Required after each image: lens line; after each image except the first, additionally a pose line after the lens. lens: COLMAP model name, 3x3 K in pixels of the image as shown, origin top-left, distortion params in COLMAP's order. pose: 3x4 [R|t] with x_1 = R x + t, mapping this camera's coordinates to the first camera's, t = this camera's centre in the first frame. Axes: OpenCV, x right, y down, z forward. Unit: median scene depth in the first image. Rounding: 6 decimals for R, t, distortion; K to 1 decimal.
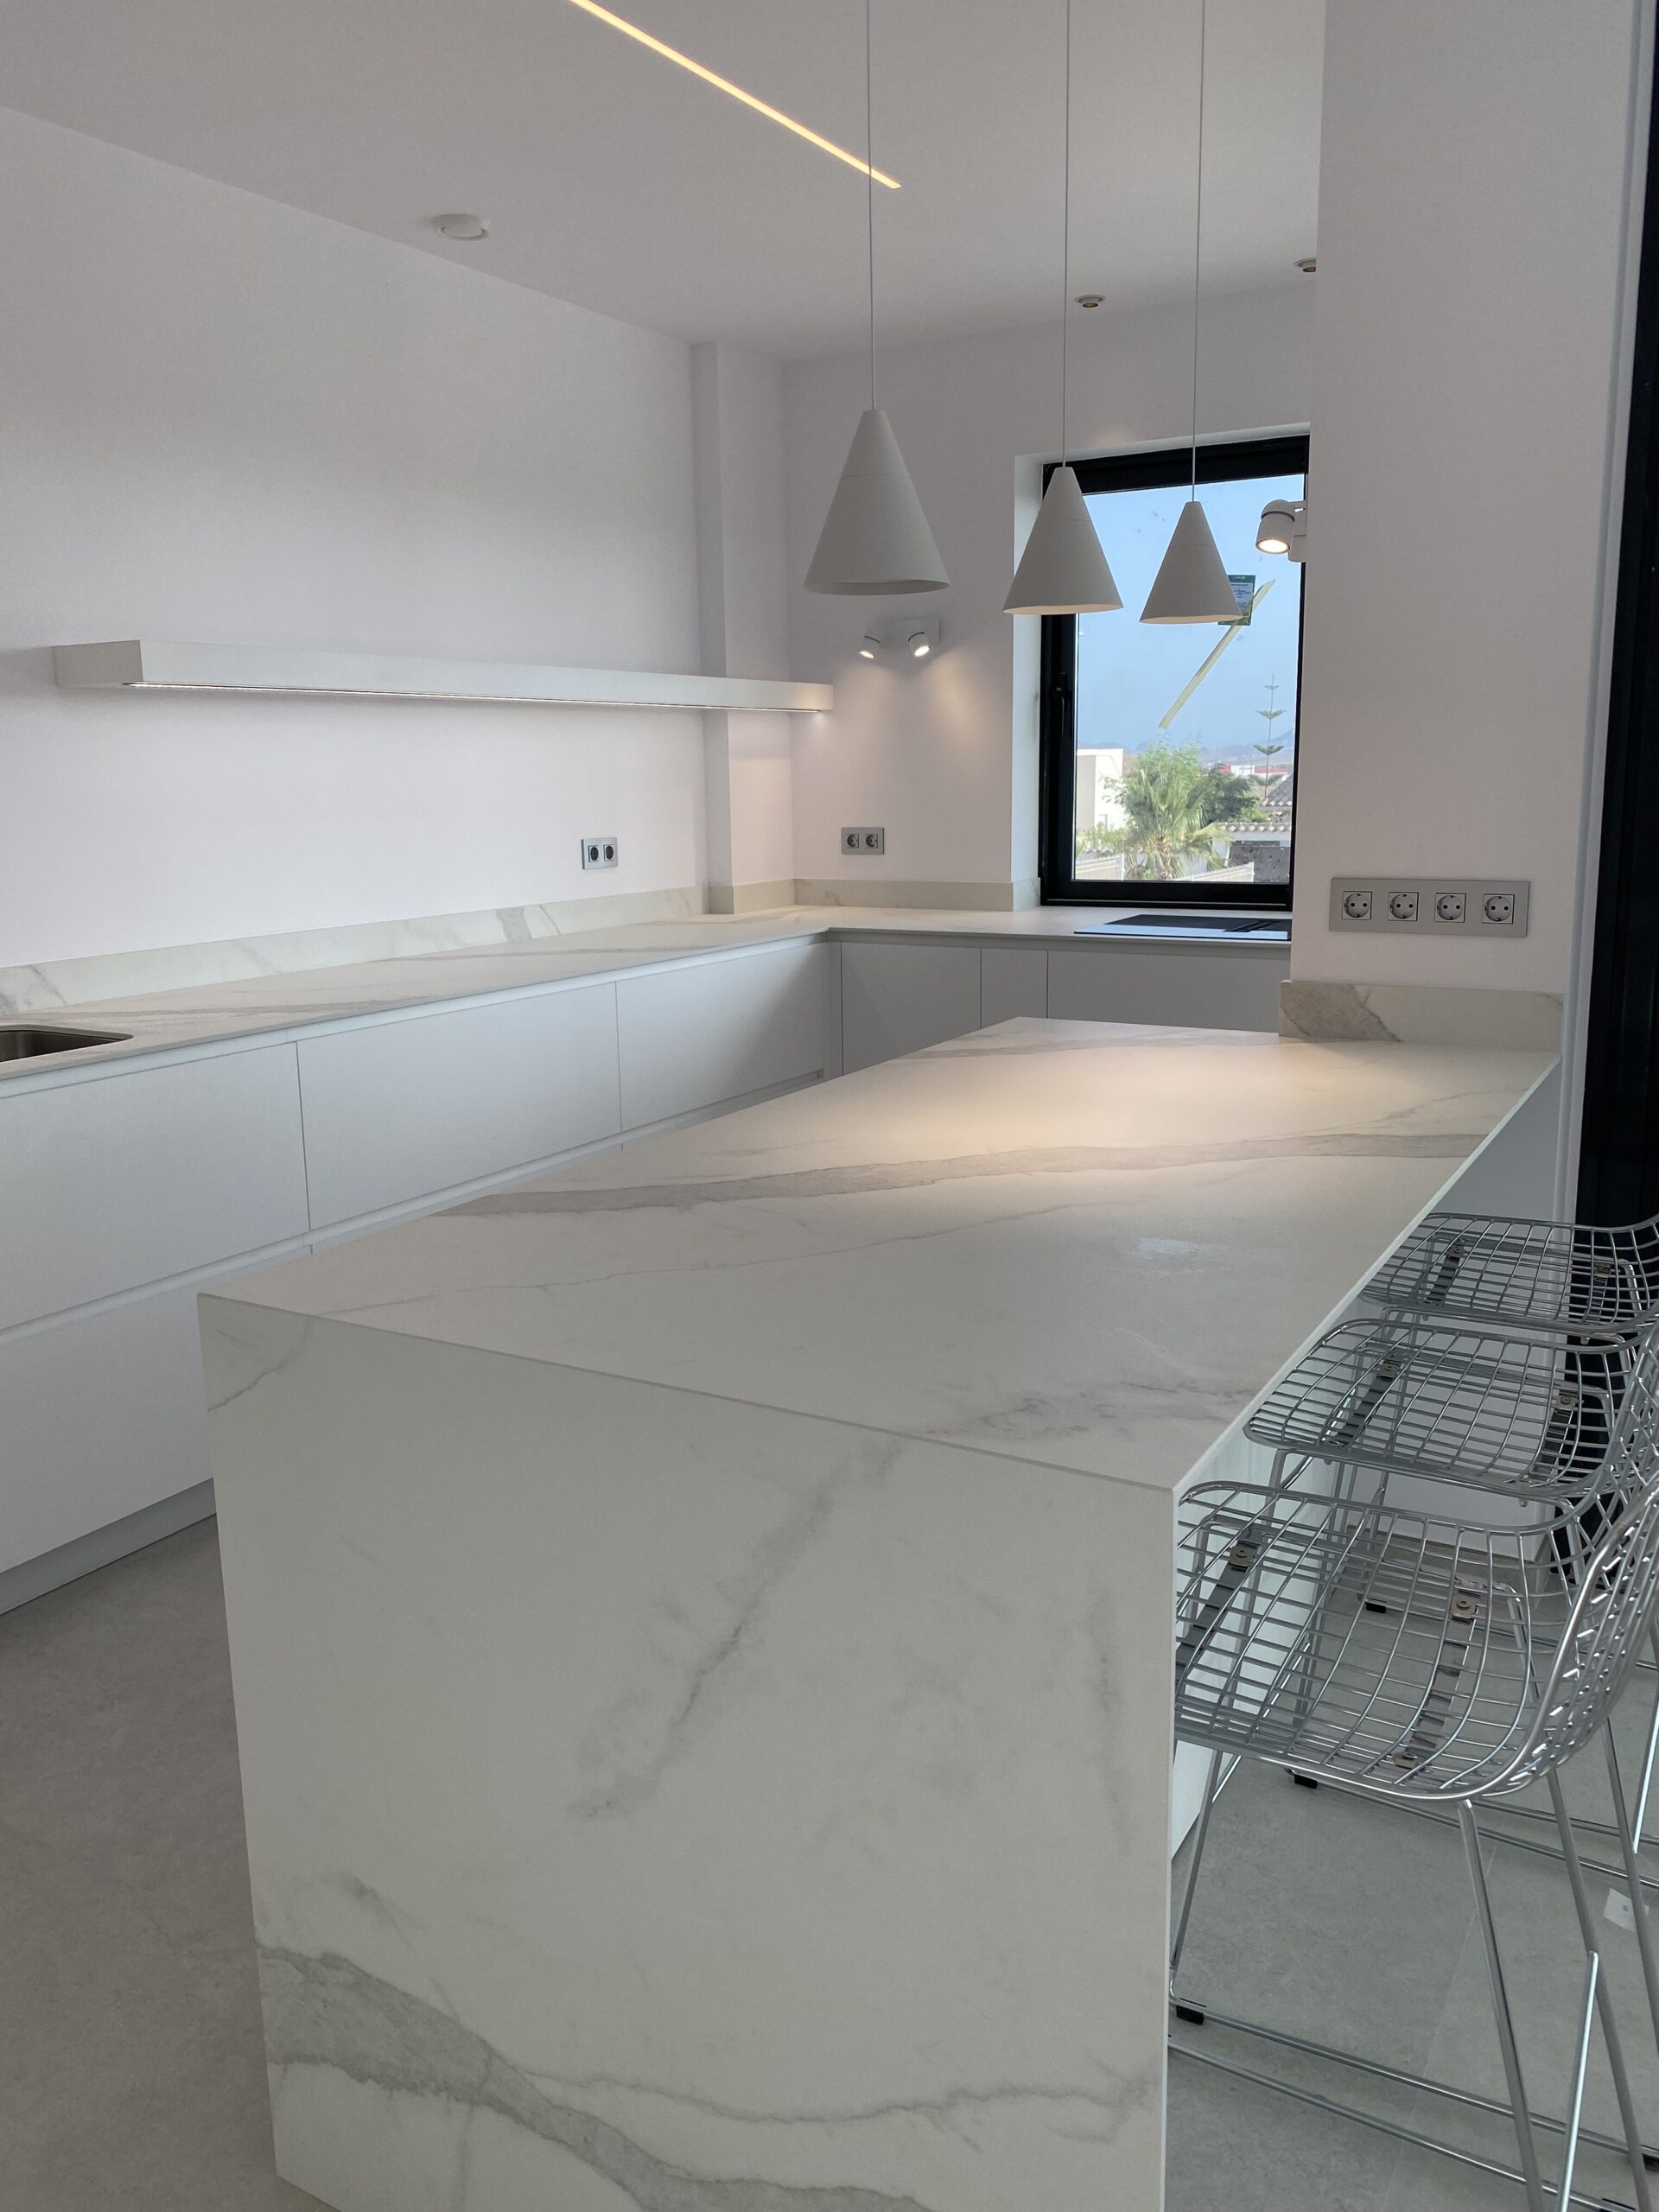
lens RADIAL K [[1683.3, 0, 829.5], [0, 1683.3, 1106.0], [0, 0, 1]] dist [0.015063, -0.002675]
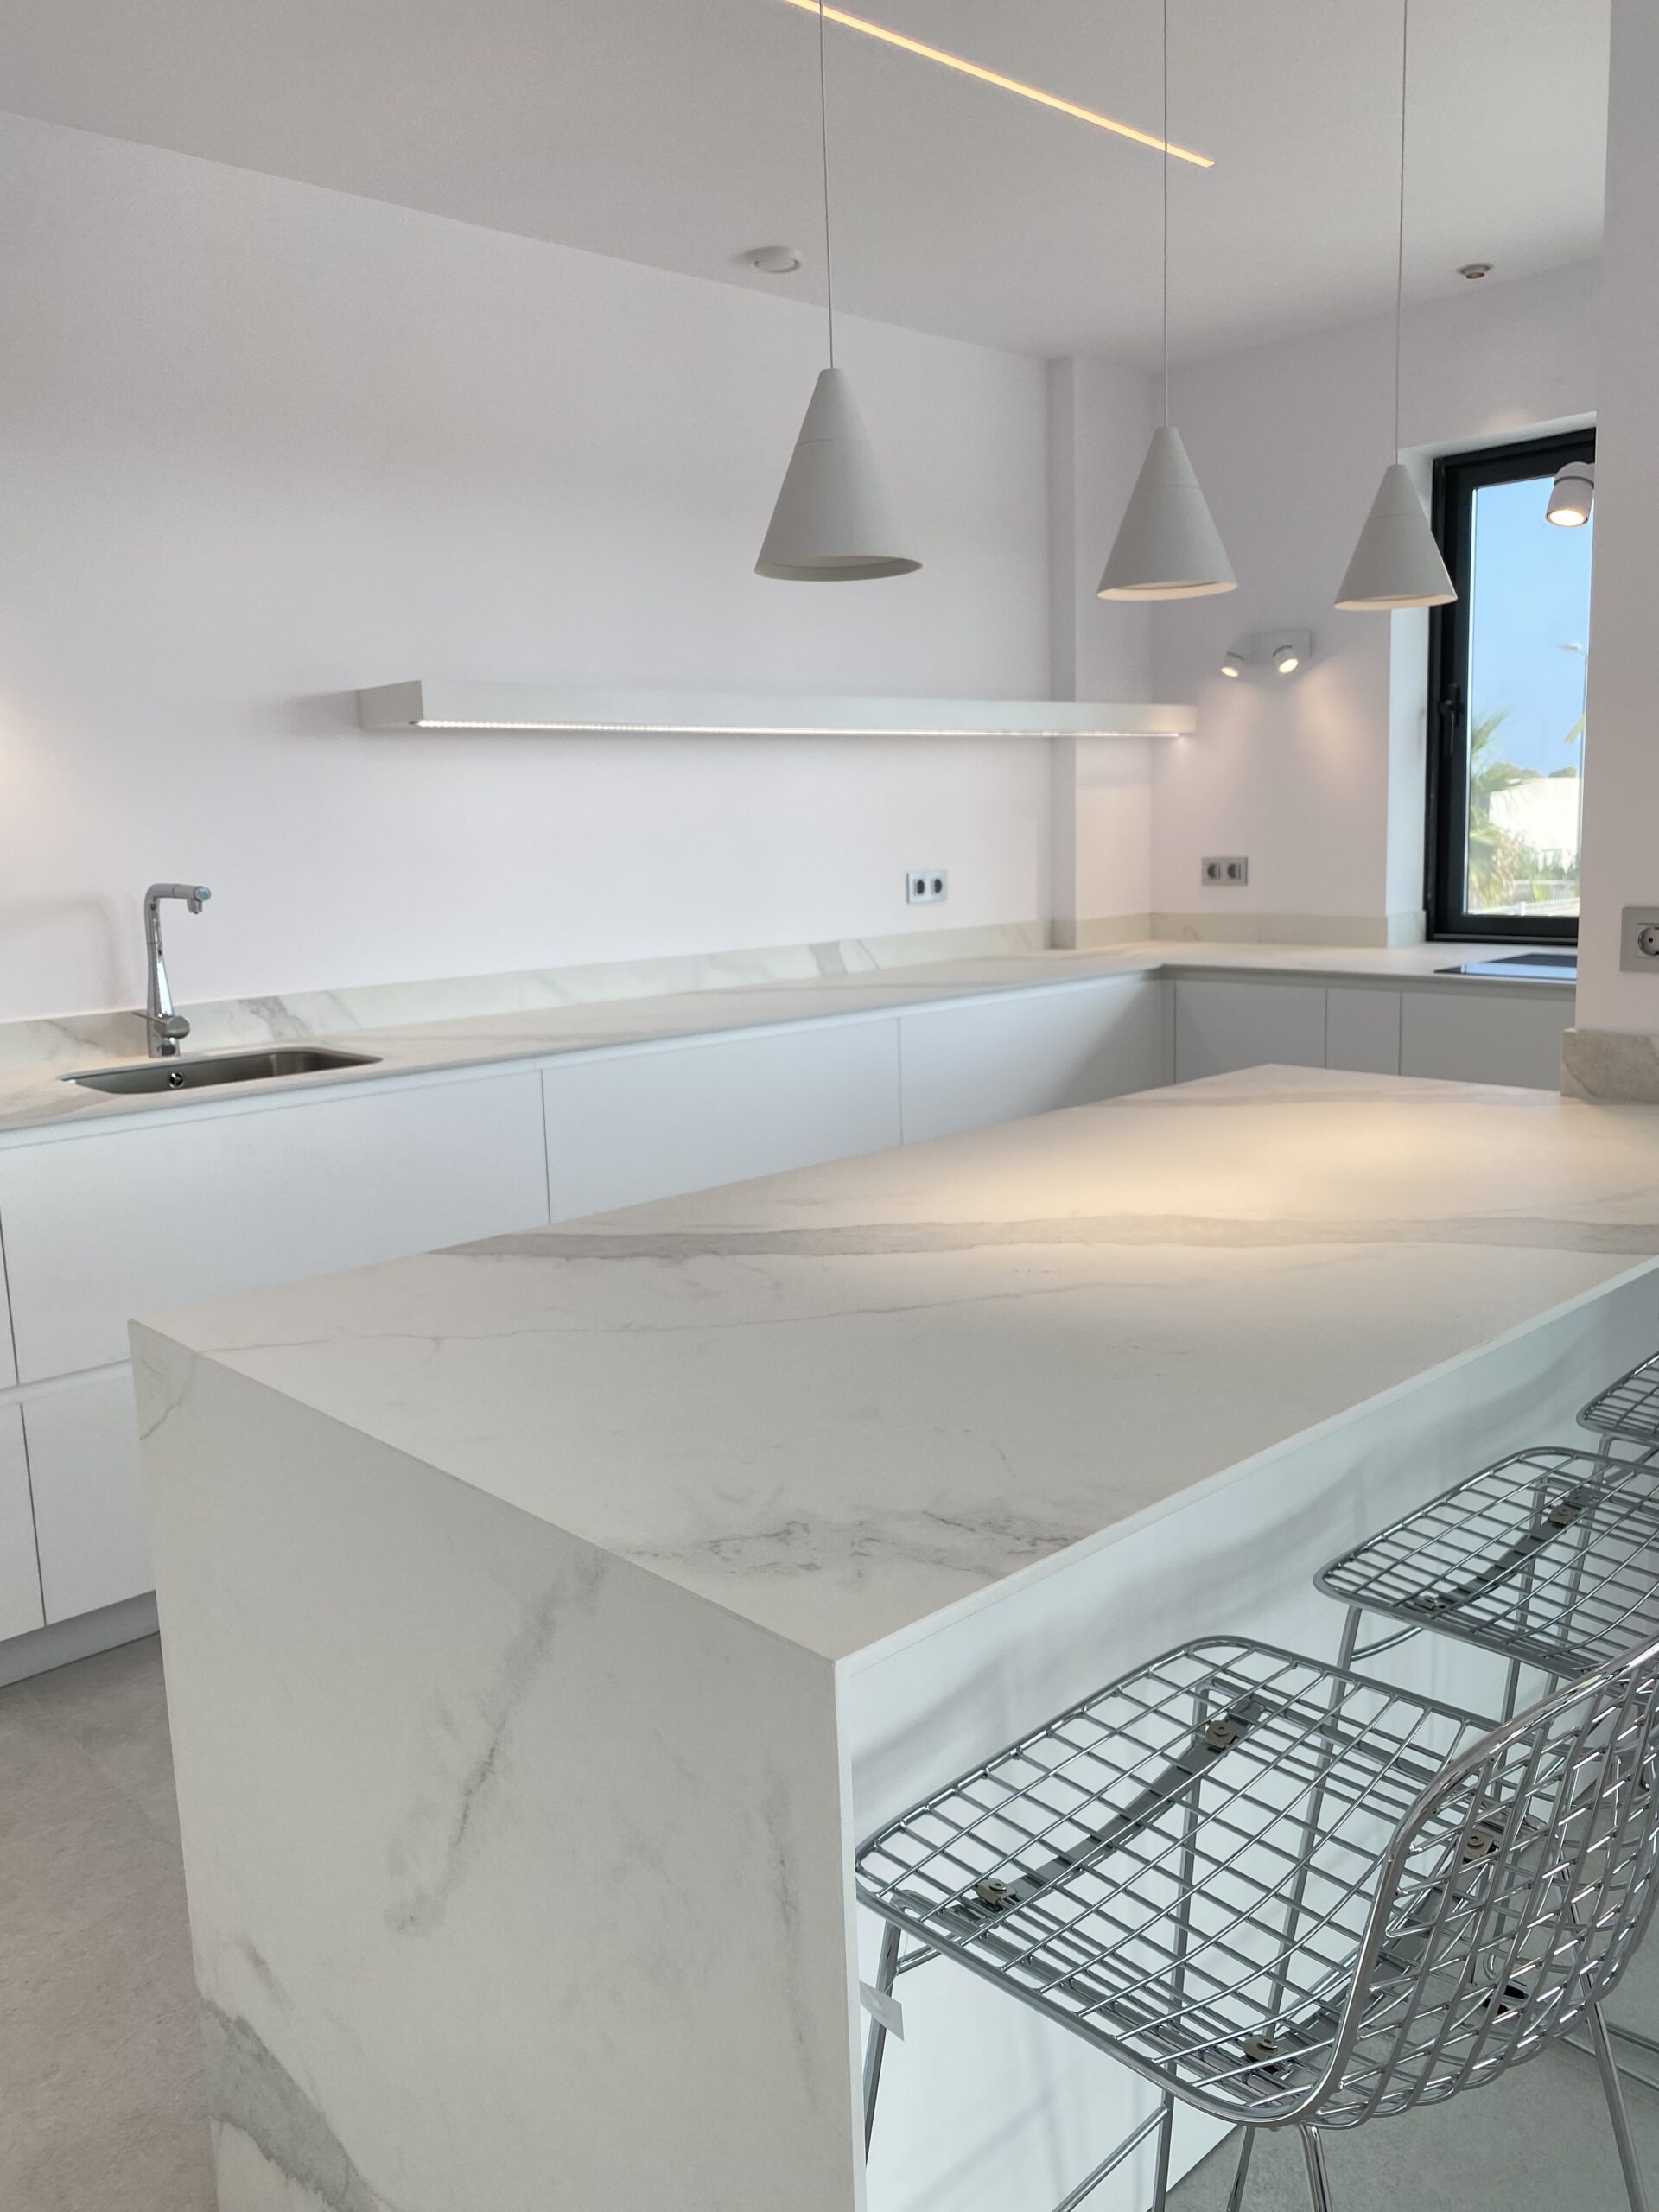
lens RADIAL K [[1698.7, 0, 829.5], [0, 1698.7, 1106.0], [0, 0, 1]] dist [0.001526, -0.001162]
pose [[0.959044, 0.033371, -0.281285, 0.097403], [-0.040086, 0.999031, -0.018152, -0.003949], [0.280407, 0.028684, 0.959453, 0.054131]]
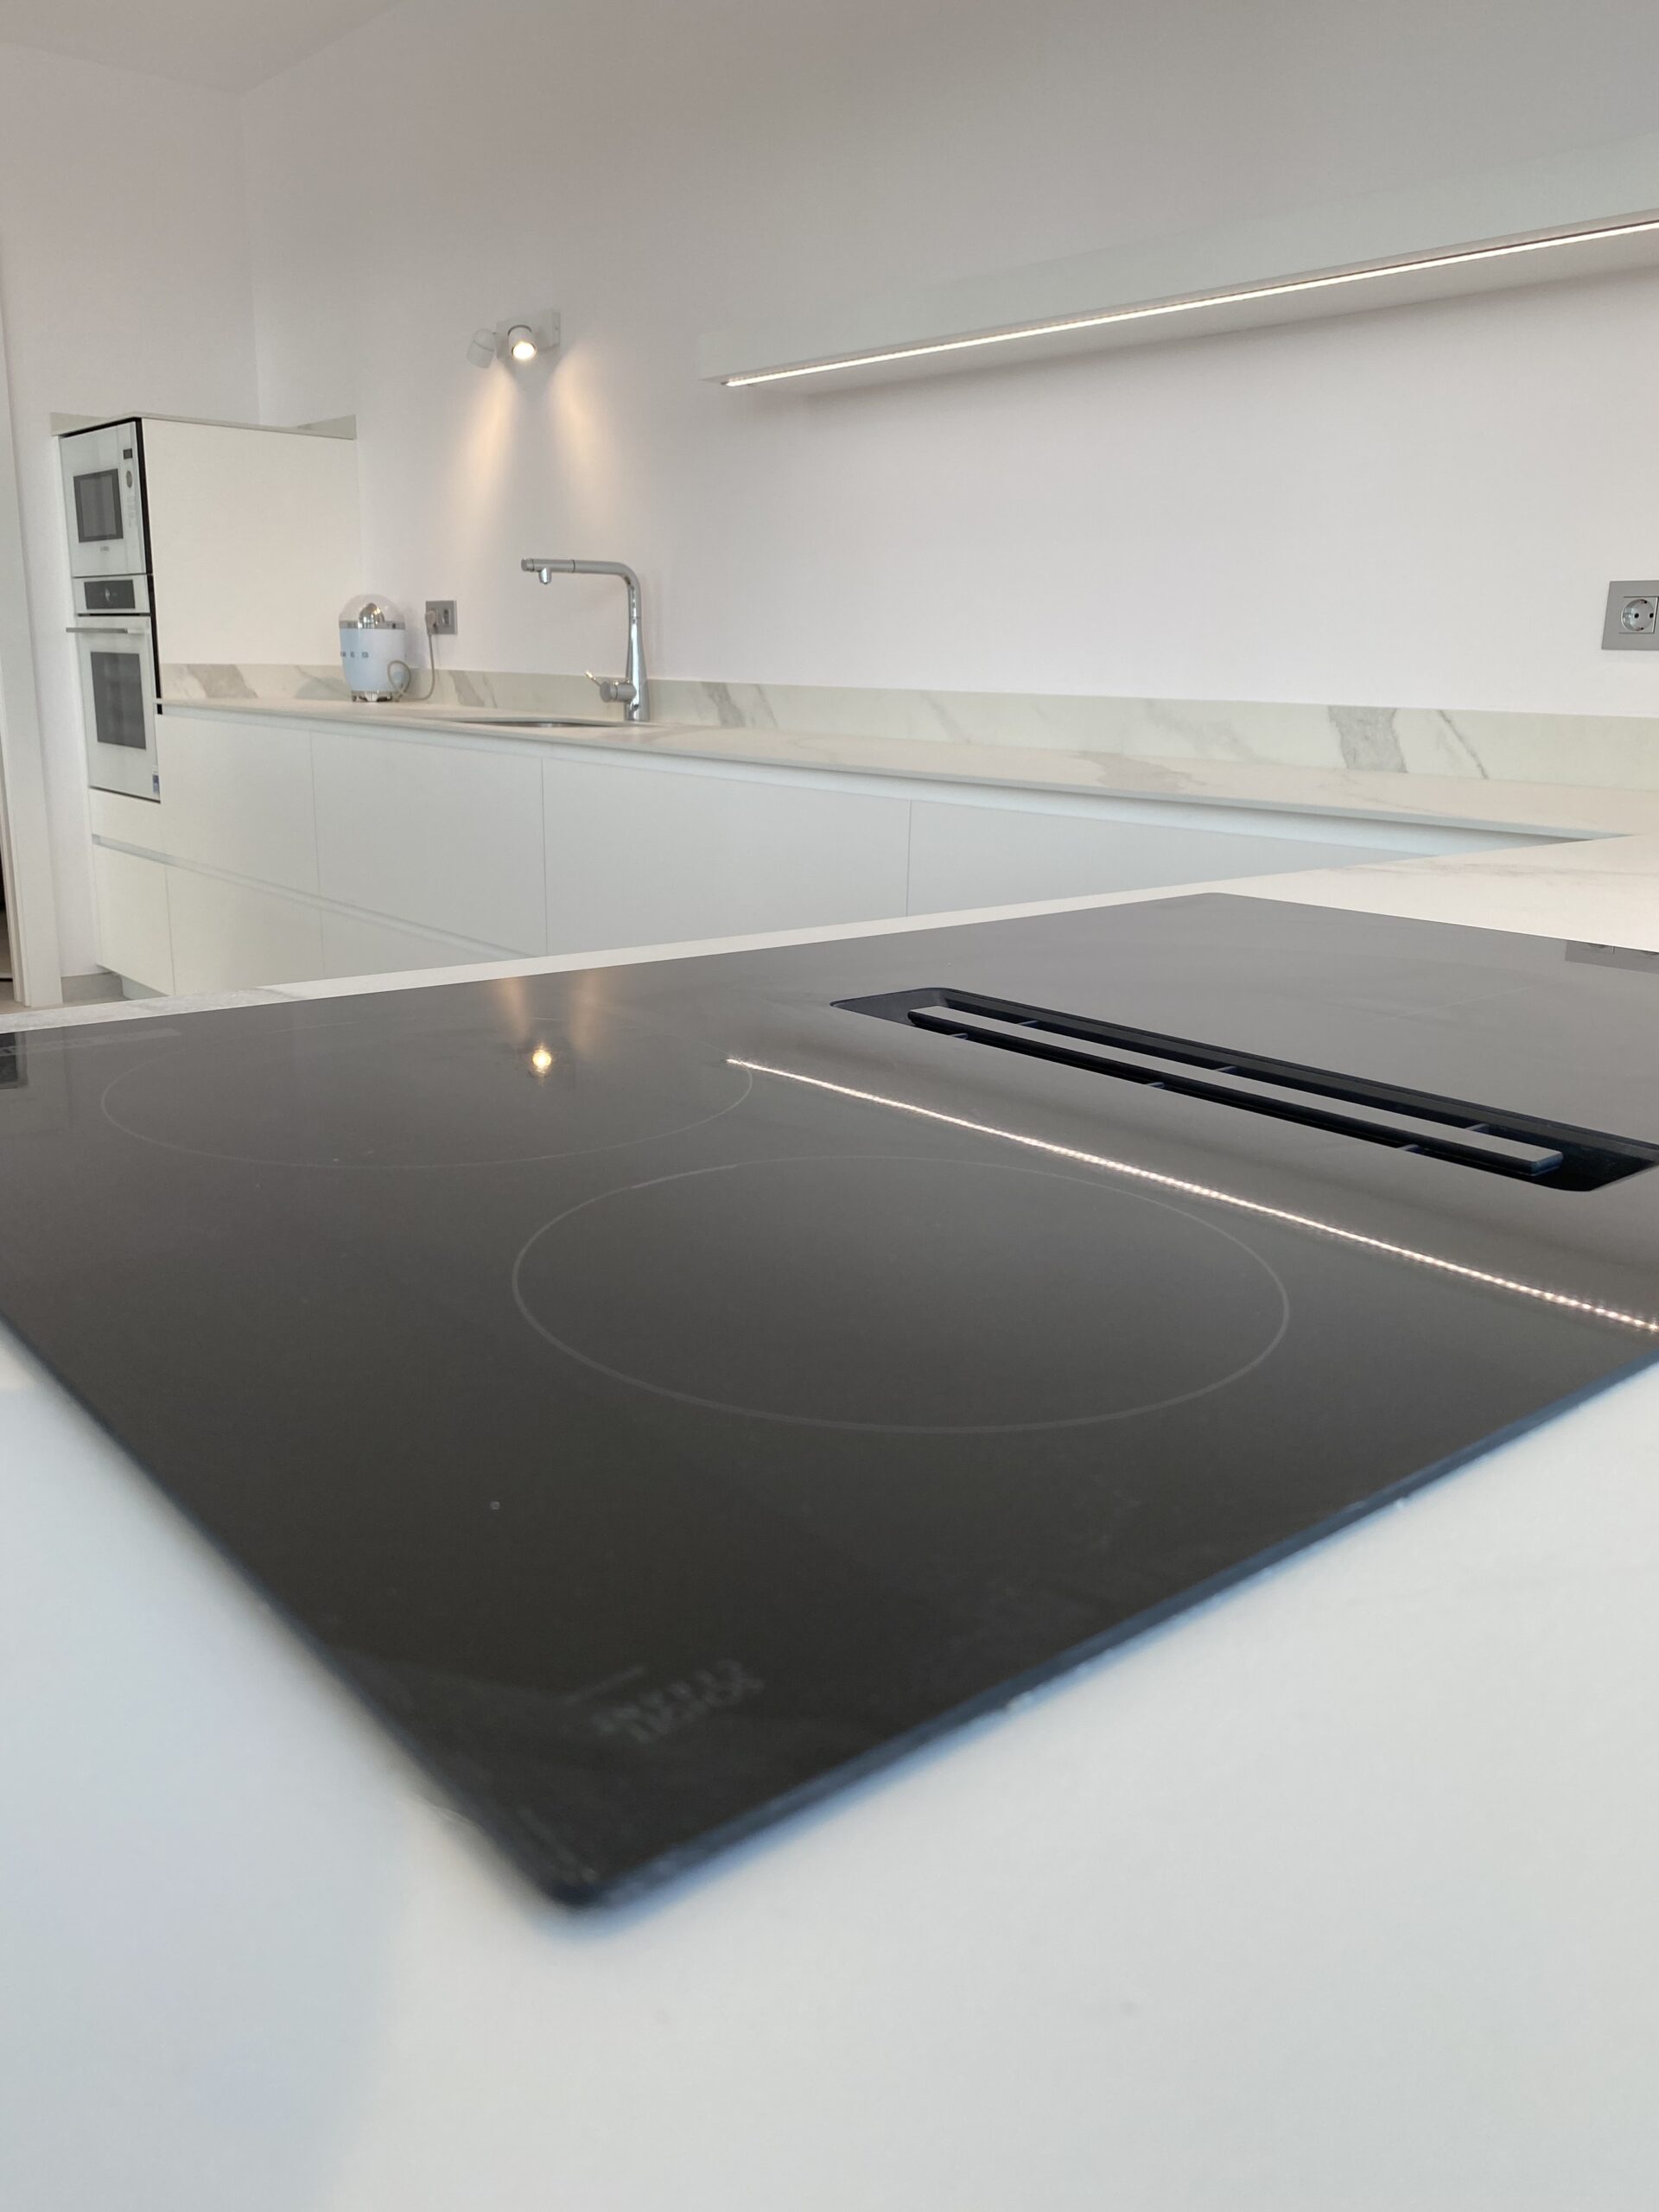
lens RADIAL K [[1698.7, 0, 829.5], [0, 1698.7, 1106.0], [0, 0, 1]] dist [0.001526, -0.001162]
pose [[-0.333282, 0.246532, -0.910025, 0.395607], [-0.203721, 0.923577, 0.324813, -0.144835], [0.920555, 0.293646, -0.257587, 1.043000]]
